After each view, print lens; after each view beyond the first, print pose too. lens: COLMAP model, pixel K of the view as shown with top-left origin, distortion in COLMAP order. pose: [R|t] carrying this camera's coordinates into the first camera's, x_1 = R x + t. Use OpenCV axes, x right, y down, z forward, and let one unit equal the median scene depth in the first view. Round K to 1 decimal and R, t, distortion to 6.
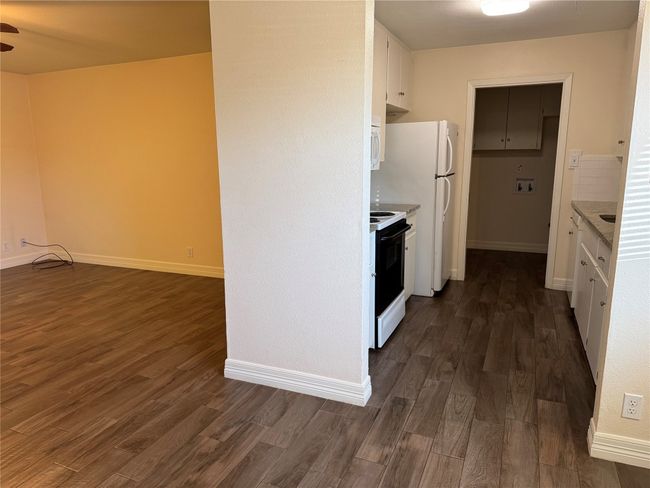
lens RADIAL K [[458.4, 0, 324.7], [0, 458.4, 245.4], [0, 0, 1]] dist [0.002507, -0.005722]
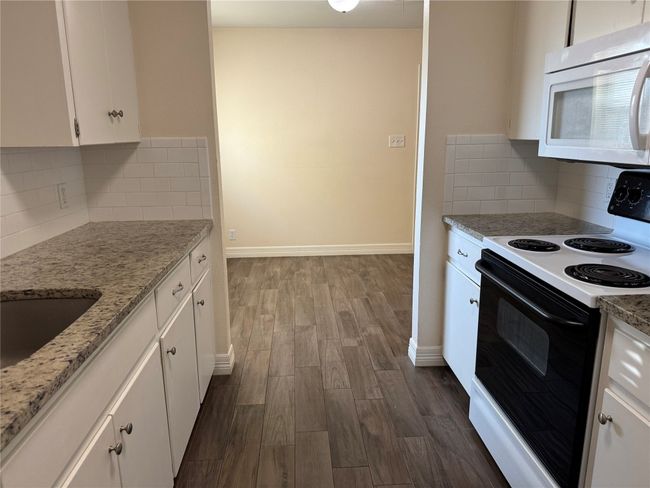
lens RADIAL K [[458.4, 0, 324.7], [0, 458.4, 241.1], [0, 0, 1]] dist [0.002507, -0.005722]
pose [[-0.891326, 0.115945, -0.438285, 0.643136], [-0.073145, 0.917302, 0.391417, -0.297026], [0.447423, 0.380939, -0.809134, 1.493787]]
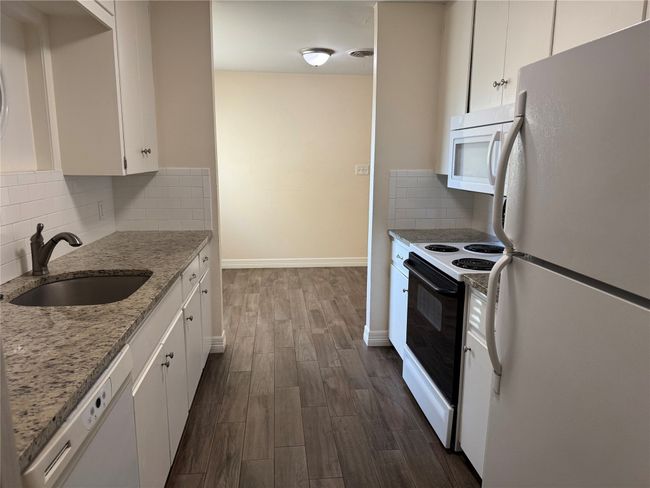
lens RADIAL K [[458.4, 0, 328.1], [0, 458.4, 246.5], [0, 0, 1]] dist [0.002507, -0.005722]
pose [[-0.866018, 0.091451, -0.491578, 0.759148], [-0.102022, 0.930131, 0.352771, -0.370547], [0.489493, 0.355658, -0.796181, 1.734917]]
